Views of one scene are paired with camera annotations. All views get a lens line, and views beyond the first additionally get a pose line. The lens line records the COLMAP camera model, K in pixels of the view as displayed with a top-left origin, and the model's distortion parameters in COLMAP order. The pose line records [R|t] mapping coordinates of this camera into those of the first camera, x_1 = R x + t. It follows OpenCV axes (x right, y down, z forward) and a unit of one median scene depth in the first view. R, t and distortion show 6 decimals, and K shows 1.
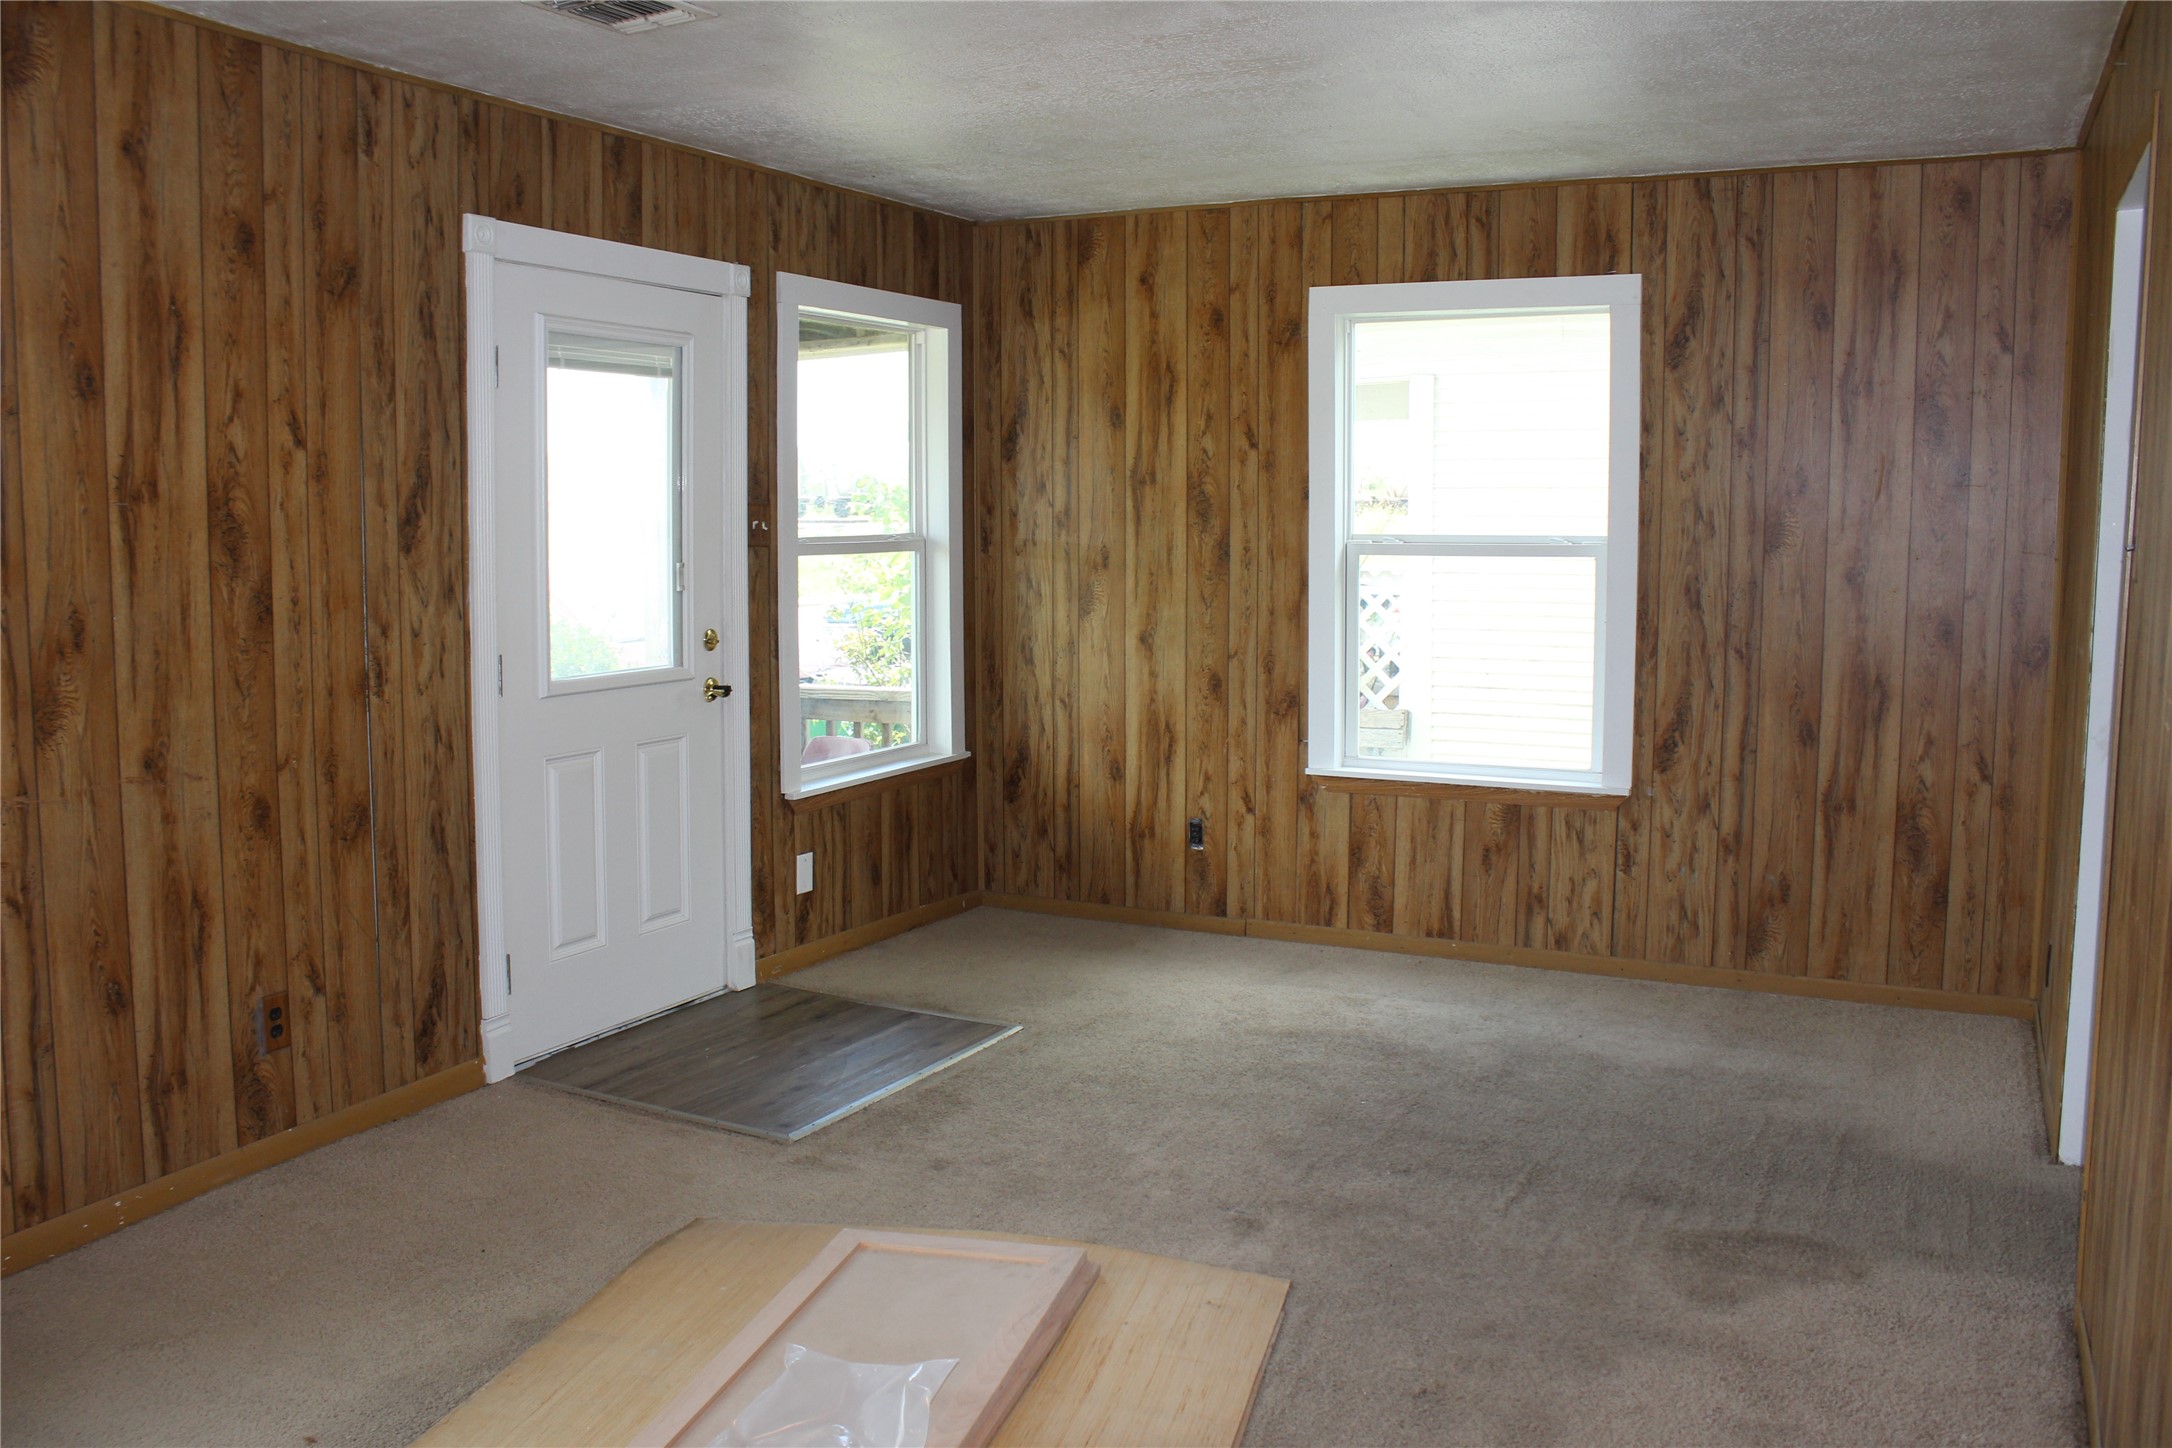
lens RADIAL K [[1771.7, 0, 1073.5], [0, 1771.7, 715.3], [0, 0, 1]] dist [-0.139000, 0.094264]
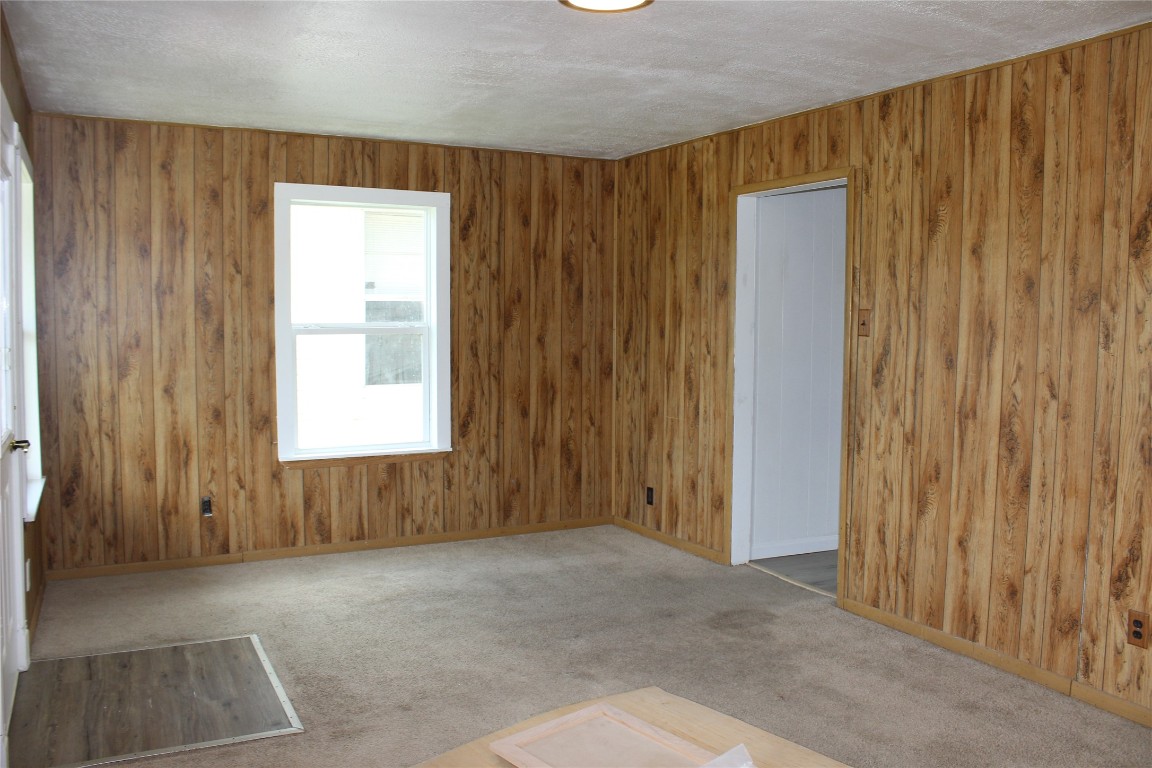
lens RADIAL K [[939.7, 0, 576.2], [0, 939.7, 386.3], [0, 0, 1]] dist [-0.139000, 0.094264]
pose [[0.589025, -0.058480, 0.805996, -0.449042], [0.085700, 0.996274, 0.009656, -0.025498], [-0.803558, 0.063386, 0.591842, 0.233871]]
